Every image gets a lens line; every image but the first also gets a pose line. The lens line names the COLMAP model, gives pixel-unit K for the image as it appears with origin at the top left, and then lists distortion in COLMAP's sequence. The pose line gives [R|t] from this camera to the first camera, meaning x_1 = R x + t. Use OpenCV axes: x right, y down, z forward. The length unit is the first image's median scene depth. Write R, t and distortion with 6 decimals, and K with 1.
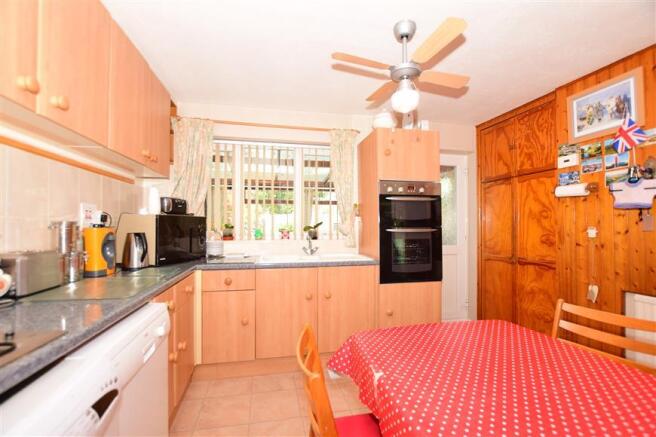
lens RADIAL K [[298.9, 0, 329.2], [0, 298.9, 224.6], [0, 0, 1]] dist [-0.023945, 0.000064]
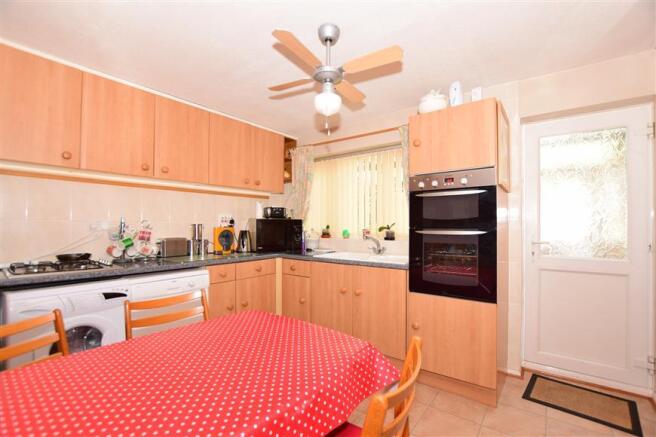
lens RADIAL K [[298.9, 0, 329.2], [0, 298.9, 224.6], [0, 0, 1]] dist [-0.023945, 0.000064]
pose [[0.632738, -0.001481, -0.774365, 0.705753], [0.002307, 0.999997, -0.000027, -0.003004], [0.774362, -0.001769, 0.632740, 0.245894]]
